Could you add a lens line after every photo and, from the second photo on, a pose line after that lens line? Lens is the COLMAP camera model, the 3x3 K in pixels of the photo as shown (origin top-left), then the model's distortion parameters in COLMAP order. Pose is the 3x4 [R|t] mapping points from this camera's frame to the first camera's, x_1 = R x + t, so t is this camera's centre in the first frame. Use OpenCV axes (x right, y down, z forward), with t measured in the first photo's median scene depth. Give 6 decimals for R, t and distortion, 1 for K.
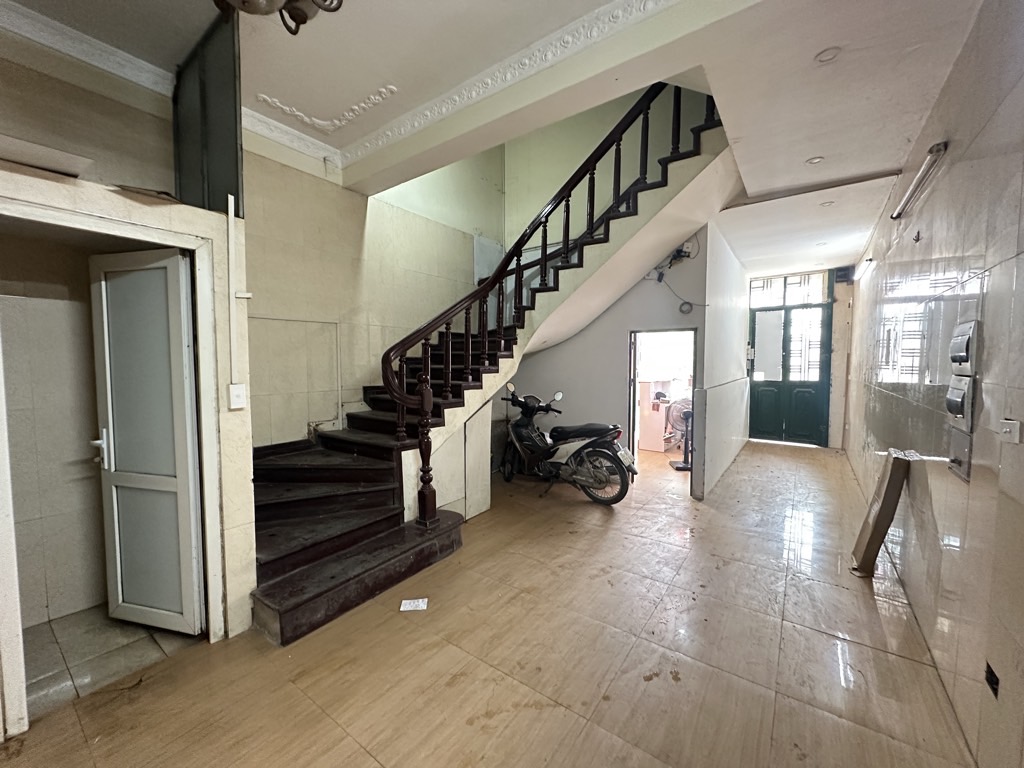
lens RADIAL K [[409.2, 0, 510.5], [0, 409.2, 383.2], [0, 0, 1]] dist [-0.000042, 0.000015]
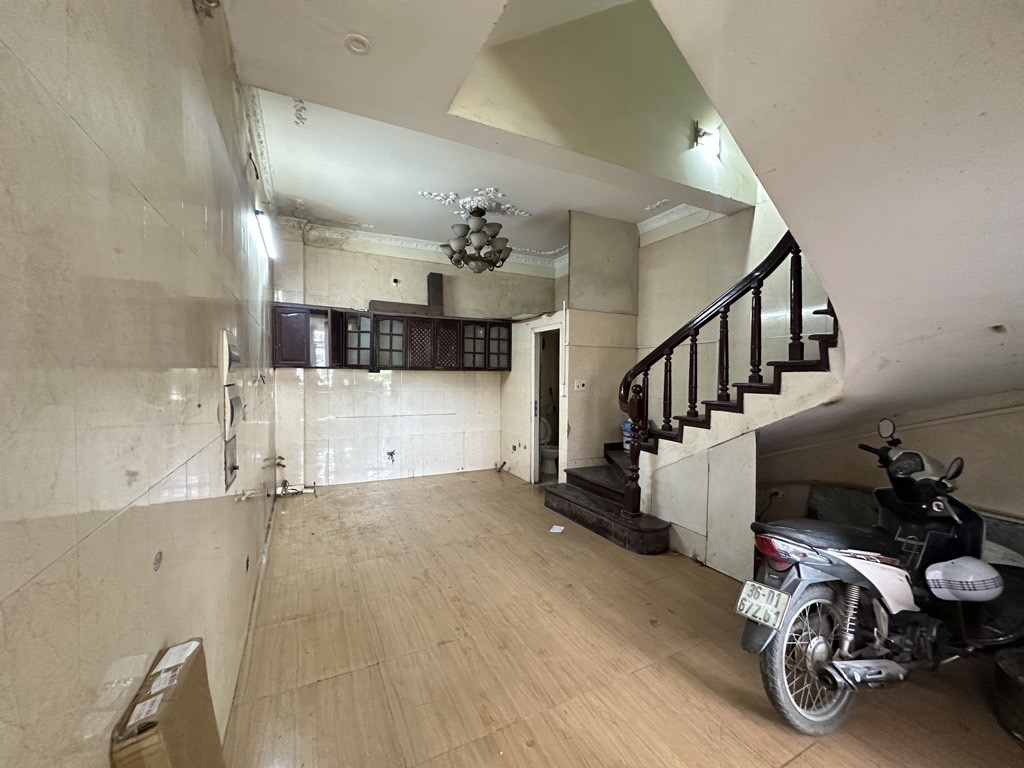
lens RADIAL K [[409.2, 0, 511.6], [0, 409.2, 383.2], [0, 0, 1]] dist [-0.000042, 0.000015]
pose [[-0.455659, 0.015239, -0.890024, 1.087078], [-0.058429, 0.997185, 0.046988, -0.069499], [0.888234, 0.073414, -0.453486, 1.339852]]
